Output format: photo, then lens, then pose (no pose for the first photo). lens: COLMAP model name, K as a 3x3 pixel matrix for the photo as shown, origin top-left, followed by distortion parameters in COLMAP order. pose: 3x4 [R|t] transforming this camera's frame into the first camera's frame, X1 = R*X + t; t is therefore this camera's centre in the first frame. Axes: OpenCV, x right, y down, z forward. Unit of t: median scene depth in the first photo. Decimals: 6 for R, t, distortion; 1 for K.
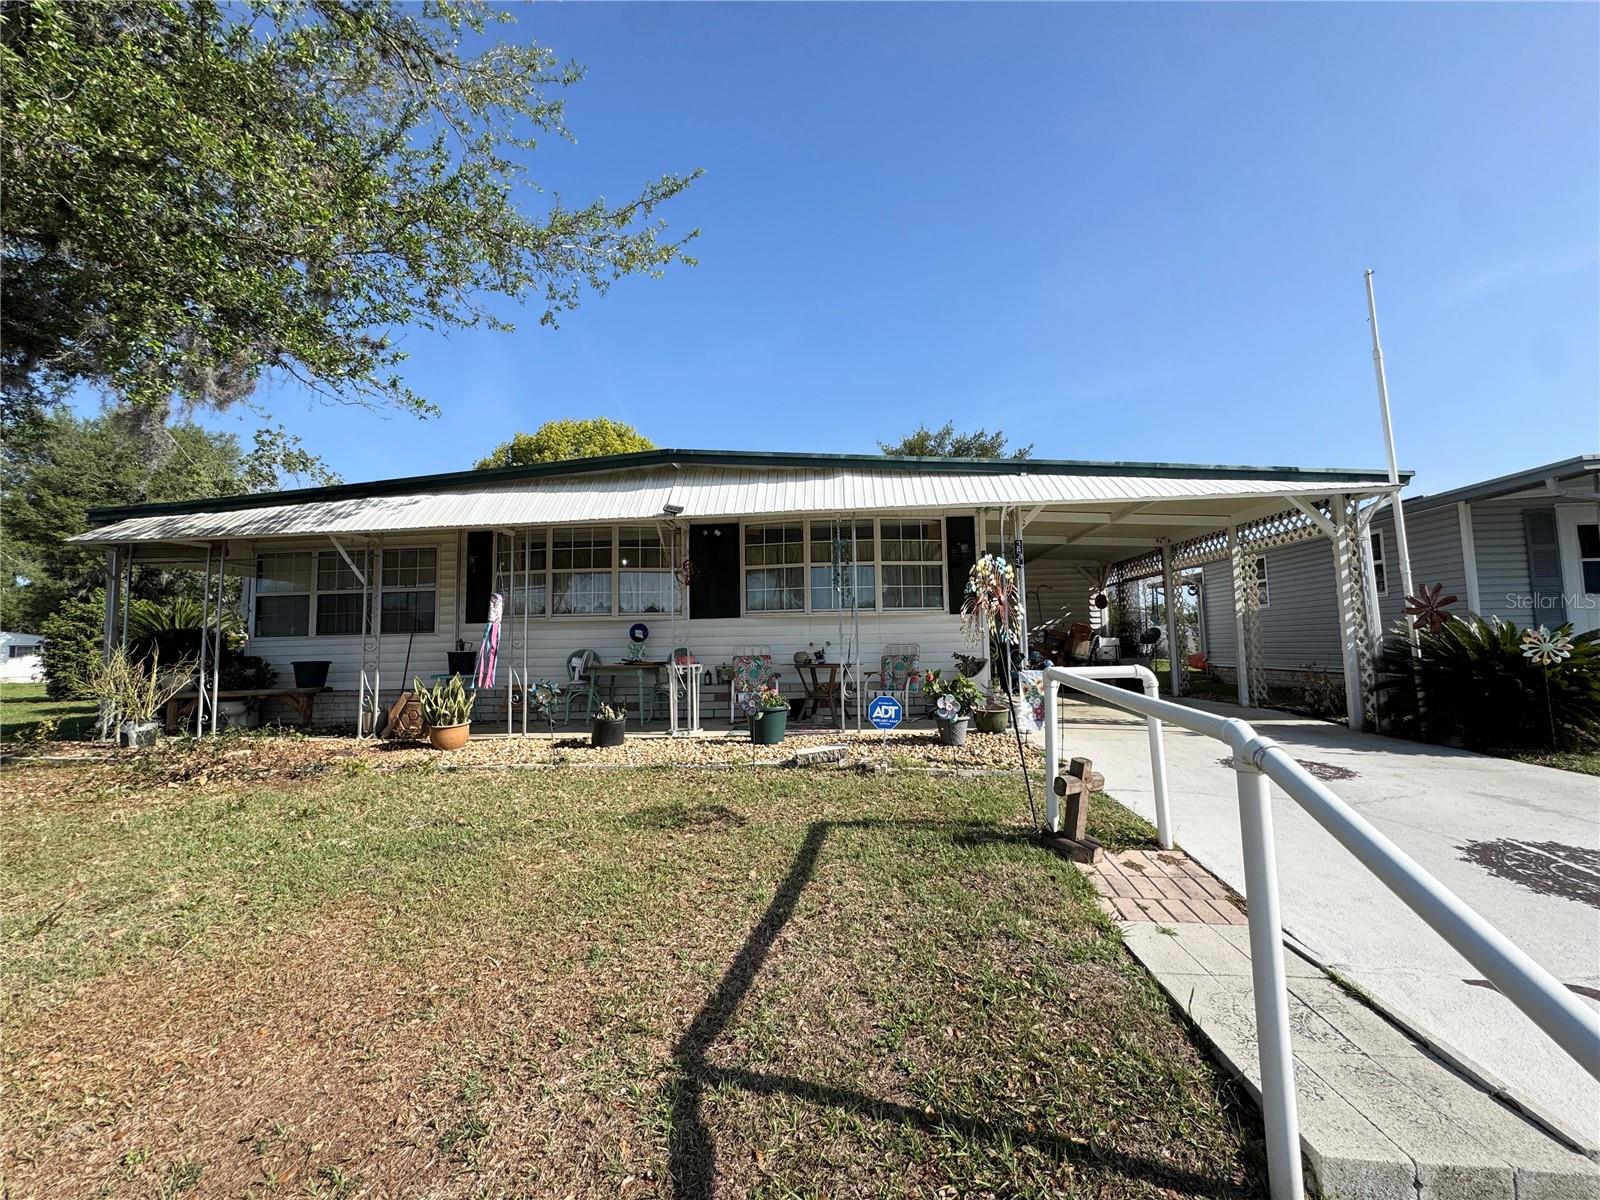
lens RADIAL K [[637.8, 0, 799.8], [0, 637.8, 598.5], [0, 0, 1]] dist [-0.001898, 0.000361]
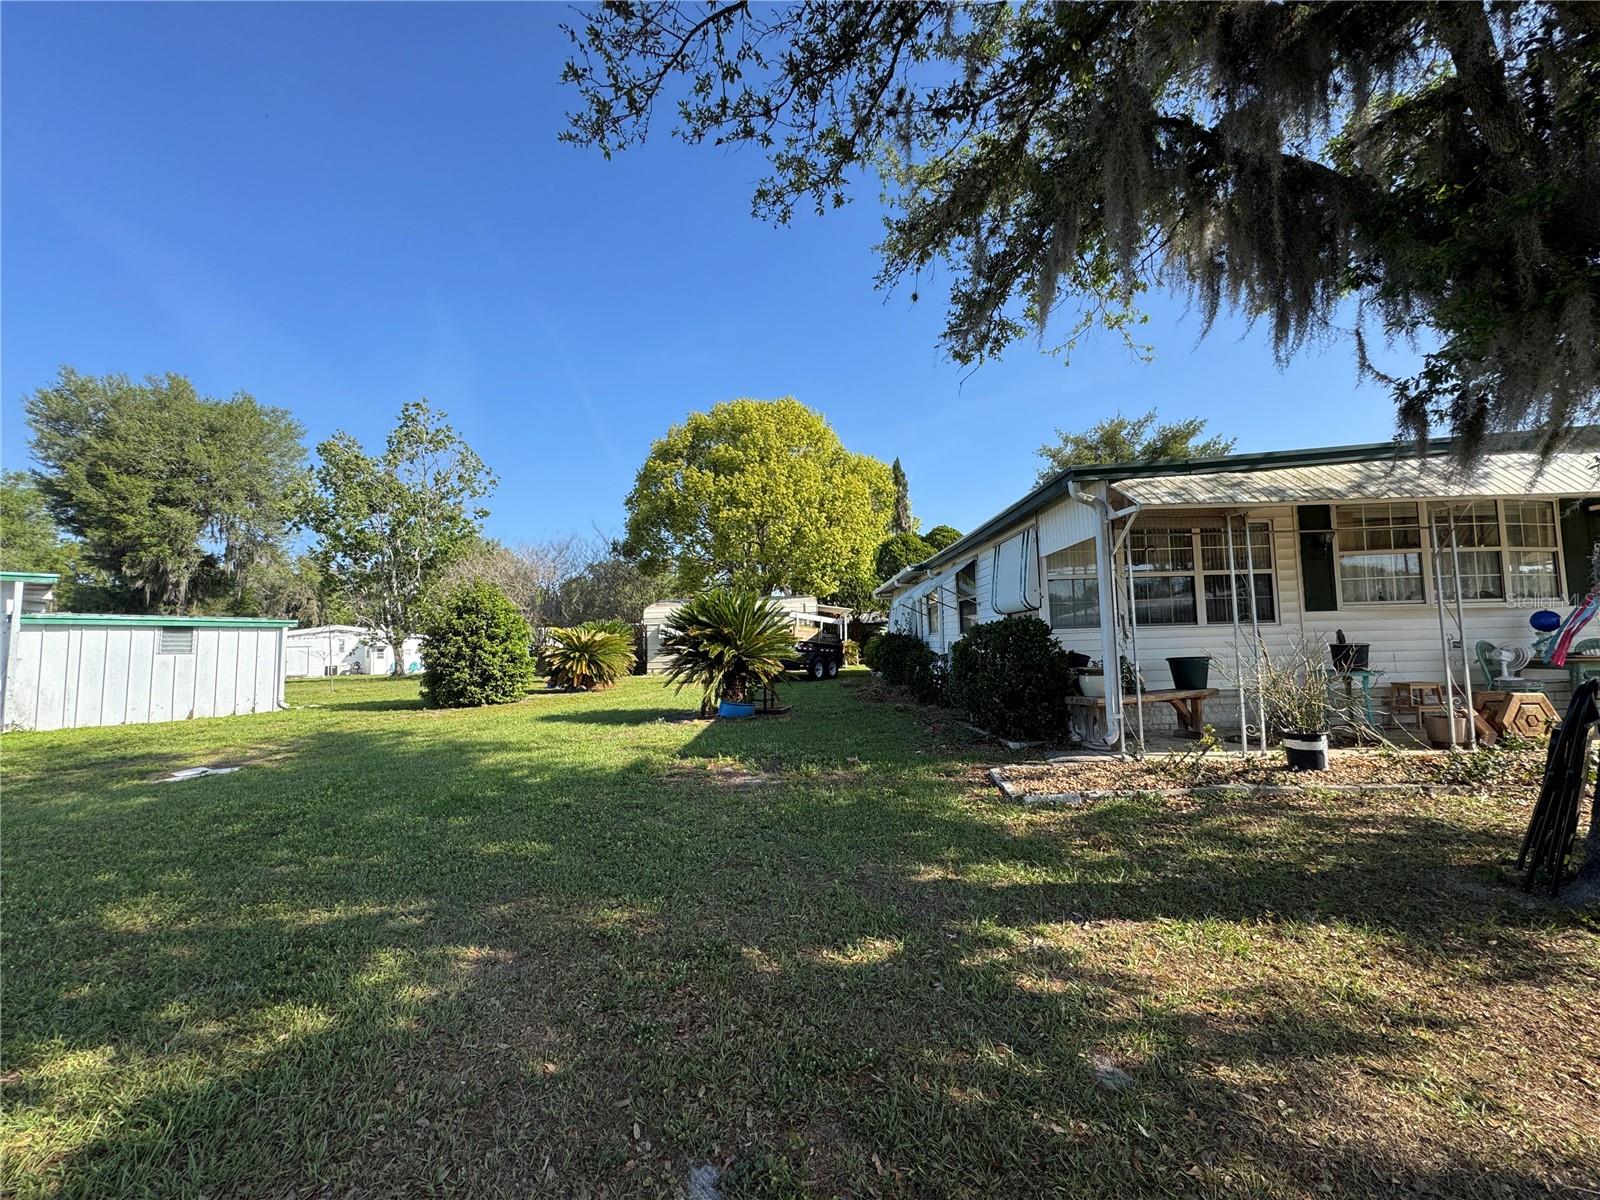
lens RADIAL K [[637.8, 0, 799.8], [0, 637.8, 598.5], [0, 0, 1]] dist [-0.001898, 0.000361]
pose [[0.997207, -0.001842, 0.074663, -1.573635], [0.001029, 0.999940, 0.010929, 0.014889], [-0.074678, -0.010822, 0.997149, 0.244358]]
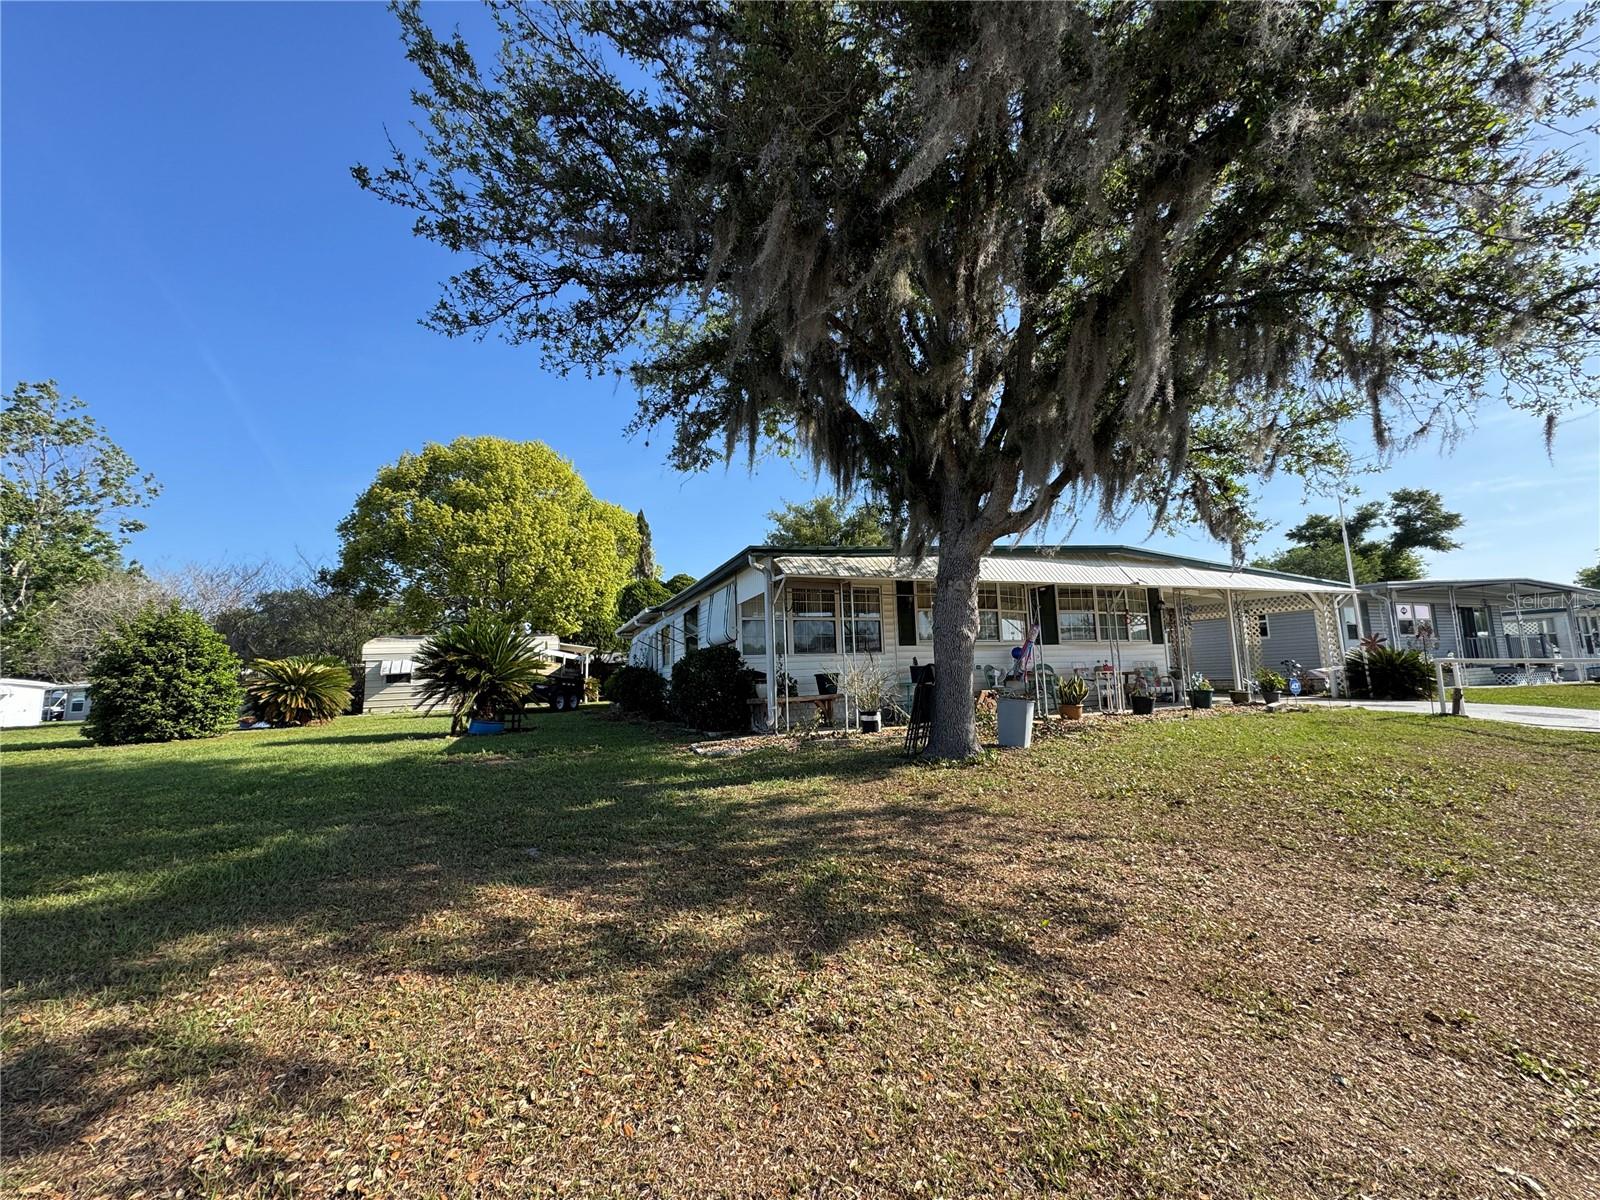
lens RADIAL K [[637.8, 0, 799.8], [0, 637.8, 598.5], [0, 0, 1]] dist [-0.001898, 0.000361]
pose [[0.891108, 0.047739, 0.451274, -1.644062], [-0.020971, 0.997721, -0.064135, 0.037902], [-0.453307, 0.047687, 0.890078, -0.135063]]
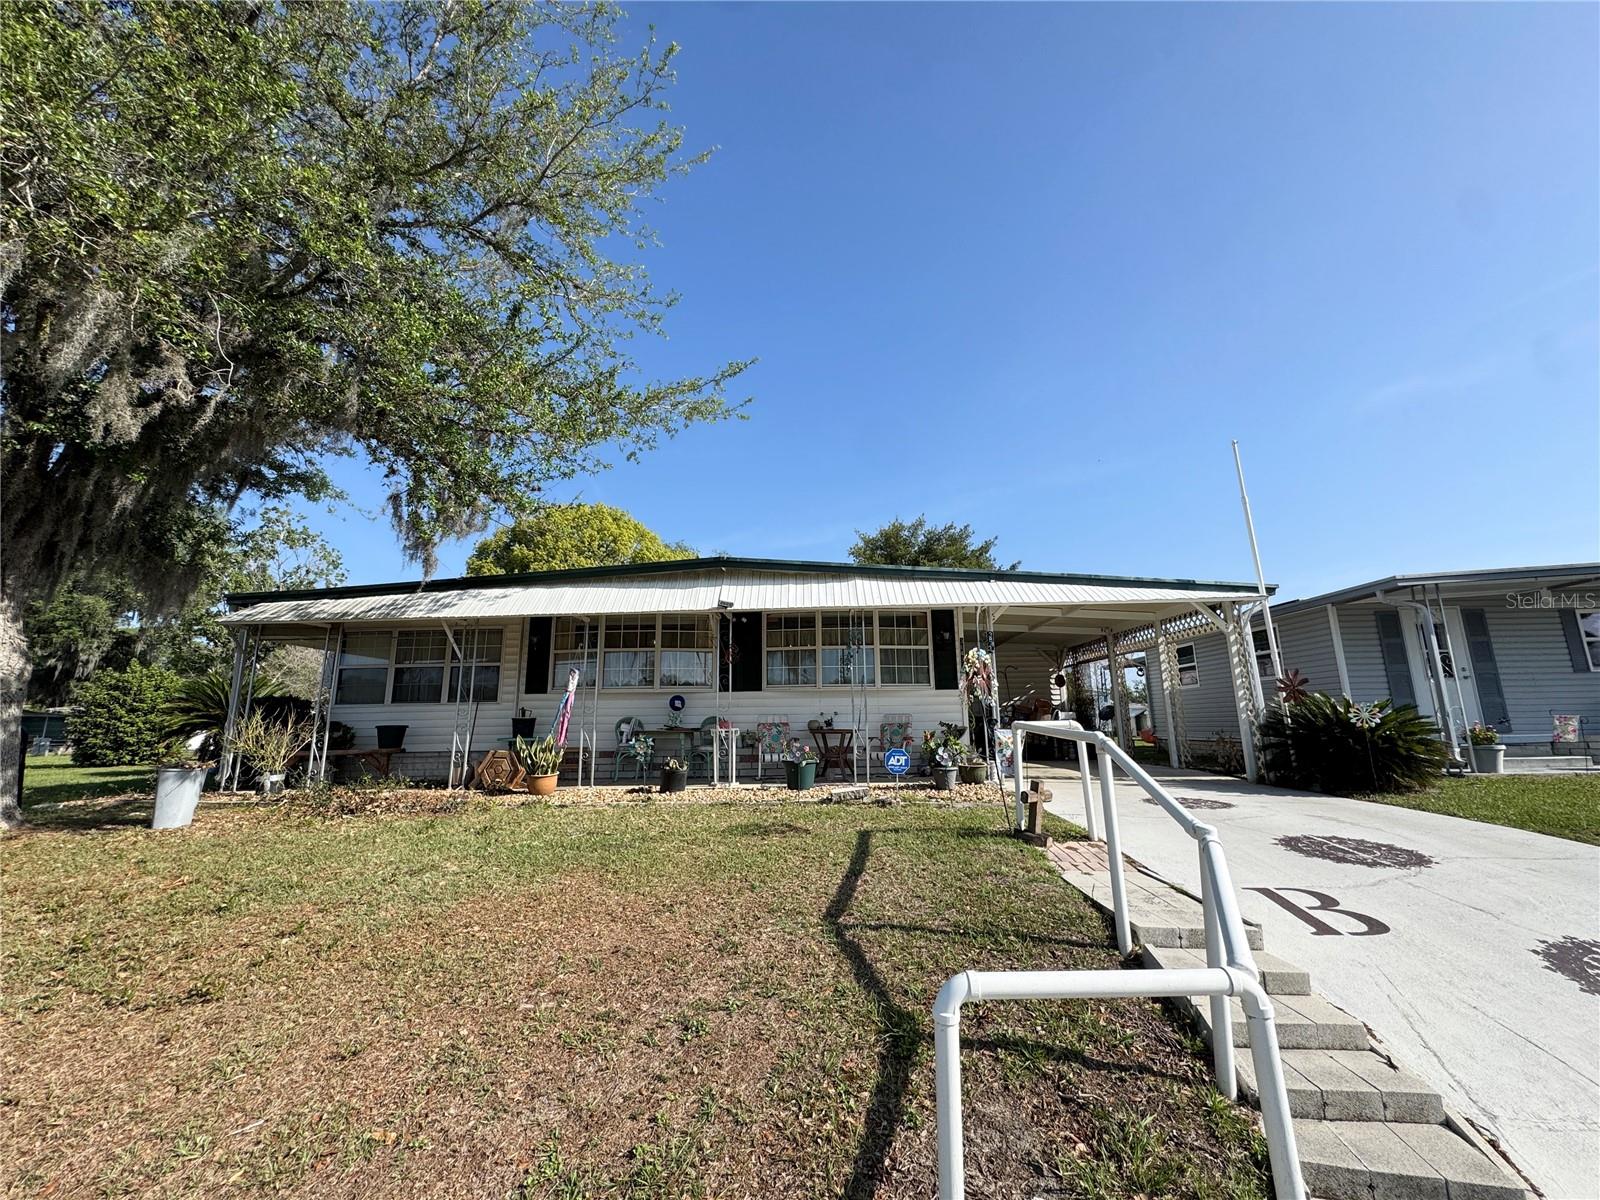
lens RADIAL K [[637.8, 0, 799.8], [0, 637.8, 598.5], [0, 0, 1]] dist [-0.001898, 0.000361]
pose [[0.998822, 0.015549, 0.045976, -0.095893], [-0.009901, 0.992652, -0.120602, 0.001597], [-0.047513, 0.120004, 0.991636, -0.252123]]
